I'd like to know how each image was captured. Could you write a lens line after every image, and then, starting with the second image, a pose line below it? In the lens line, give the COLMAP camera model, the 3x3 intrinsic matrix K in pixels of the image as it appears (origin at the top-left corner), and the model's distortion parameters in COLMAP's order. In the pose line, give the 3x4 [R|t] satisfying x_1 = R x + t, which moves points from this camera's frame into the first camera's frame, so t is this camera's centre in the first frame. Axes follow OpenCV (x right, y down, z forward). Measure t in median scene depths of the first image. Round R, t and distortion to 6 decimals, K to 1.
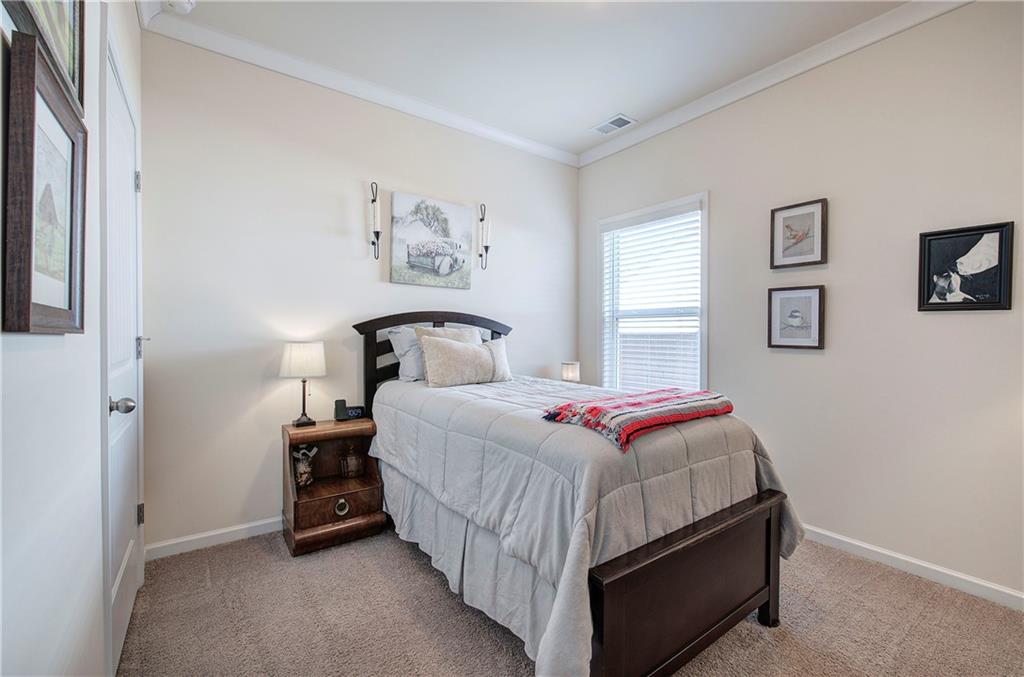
lens RADIAL K [[432.1, 0, 512.6], [0, 432.1, 336.0], [0, 0, 1]] dist [-0.003438, 0.000554]
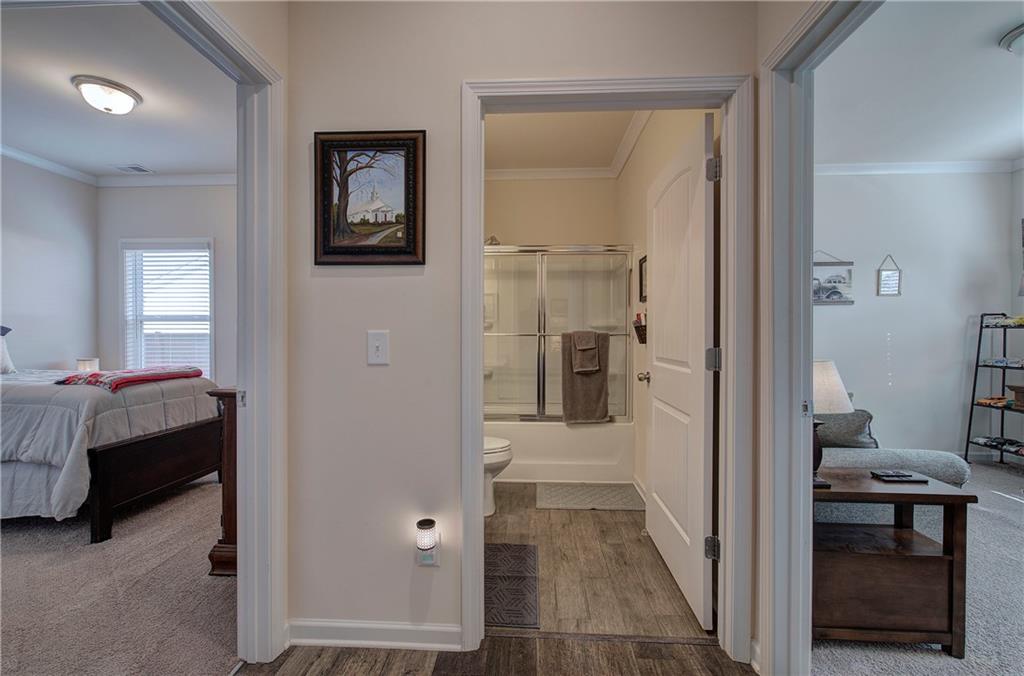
lens RADIAL K [[432.1, 0, 515.8], [0, 432.1, 338.2], [0, 0, 1]] dist [-0.003438, 0.000554]
pose [[0.627178, -0.010741, 0.778802, -0.110140], [0.006869, 0.999942, 0.008259, 0.010742], [-0.778846, 0.000170, 0.627216, -1.500678]]
